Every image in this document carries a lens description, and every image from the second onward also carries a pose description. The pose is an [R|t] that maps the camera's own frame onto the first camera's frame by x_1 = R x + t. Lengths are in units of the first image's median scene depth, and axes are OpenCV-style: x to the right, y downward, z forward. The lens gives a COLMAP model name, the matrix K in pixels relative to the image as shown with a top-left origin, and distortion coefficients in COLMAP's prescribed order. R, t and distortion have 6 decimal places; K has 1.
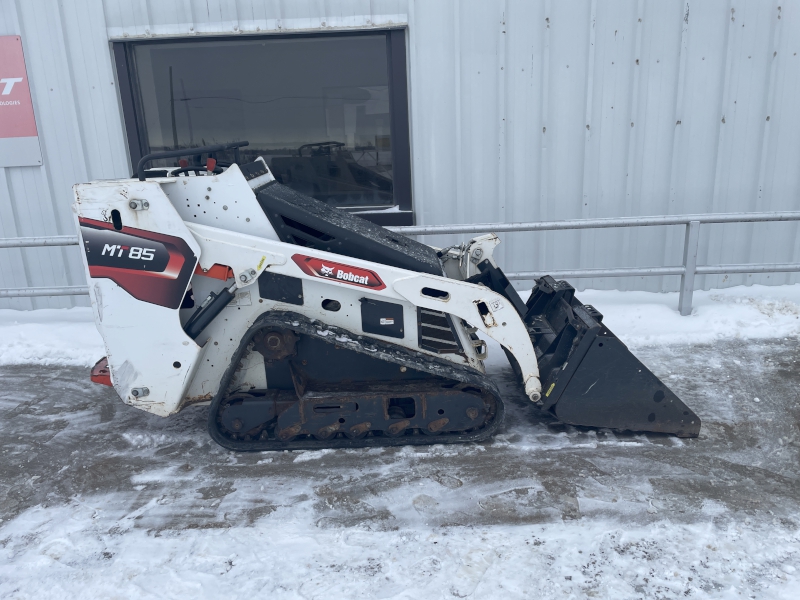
lens RADIAL K [[601.4, 0, 407.3], [0, 601.4, 298.8], [0, 0, 1]] dist [0.074354, -0.091570]
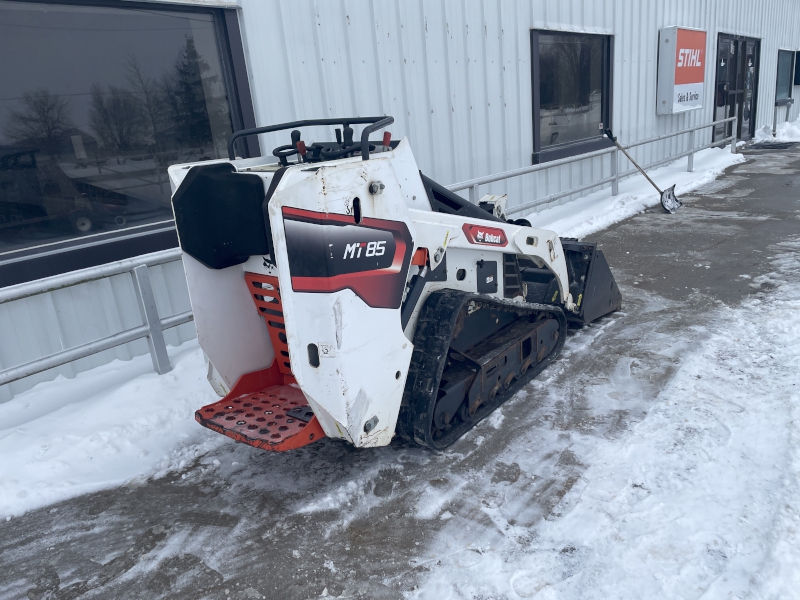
lens RADIAL K [[601.4, 0, 403.7], [0, 601.4, 300.3], [0, 0, 1]] dist [0.074354, -0.091570]
pose [[0.625391, -0.241805, 0.741901, -0.998869], [0.263435, 0.960380, 0.090949, -0.069013], [-0.734499, 0.138564, 0.664313, 0.427043]]
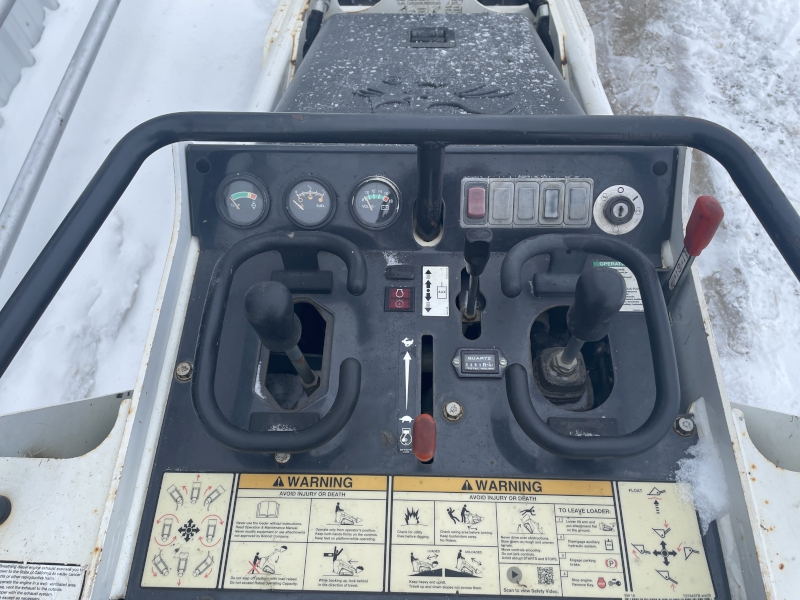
lens RADIAL K [[601.4, 0, 404.8], [0, 601.4, 301.4], [0, 0, 1]] dist [0.074354, -0.091570]
pose [[0.042994, -0.862367, 0.504455, -0.450024], [0.294520, 0.493424, 0.818407, -0.405231], [-0.954678, 0.113386, 0.275199, 1.032513]]
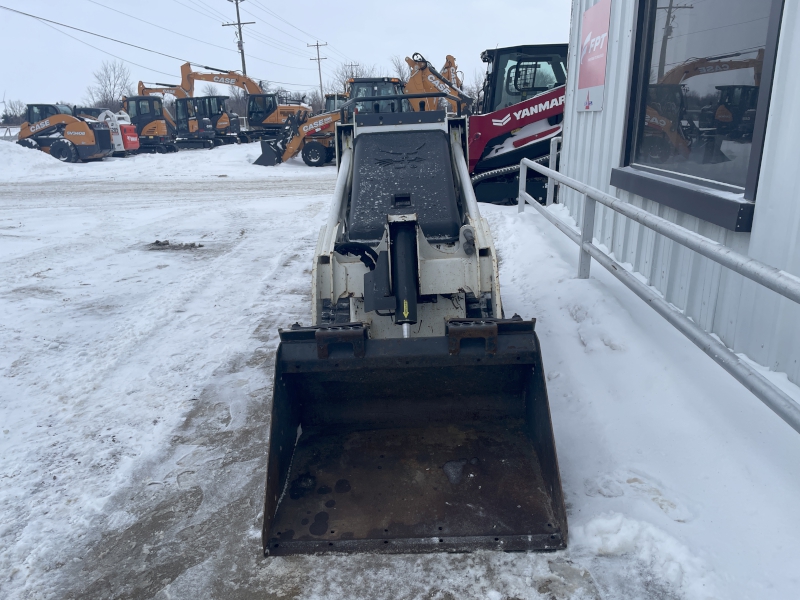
lens RADIAL K [[601.4, 0, 400.0], [0, 601.4, 303.9], [0, 0, 1]] dist [0.074354, -0.091570]
pose [[-0.024708, 0.330880, -0.943349, 1.060496], [-0.235708, 0.915105, 0.327147, -0.289605], [0.971510, 0.230438, 0.055381, 1.100444]]
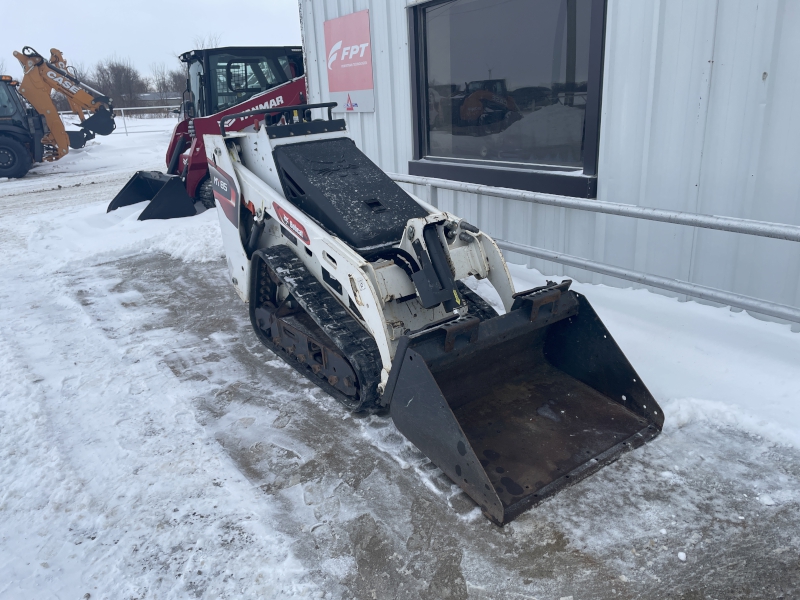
lens RADIAL K [[601.4, 0, 398.5], [0, 601.4, 298.9], [0, 0, 1]] dist [0.074354, -0.091570]
pose [[0.560320, 0.270992, -0.782690, 0.960475], [-0.181128, 0.962181, 0.203470, -0.177835], [0.808229, 0.027759, 0.588214, 0.480769]]
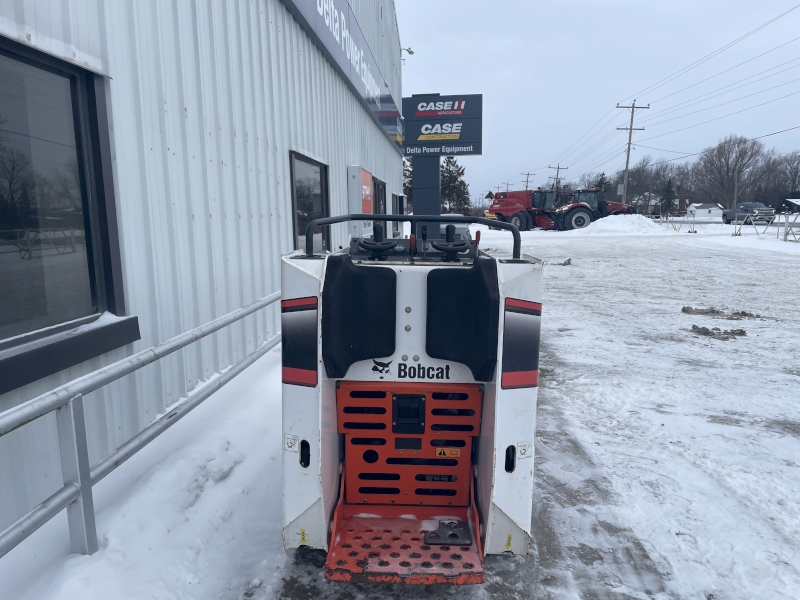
lens RADIAL K [[601.4, 0, 402.3], [0, 601.4, 302.0], [0, 0, 1]] dist [0.074354, -0.091570]
pose [[0.042569, -0.101904, 0.993883, -1.208373], [0.266971, 0.959772, 0.086972, -0.233288], [-0.962764, 0.261635, 0.068062, 1.056891]]
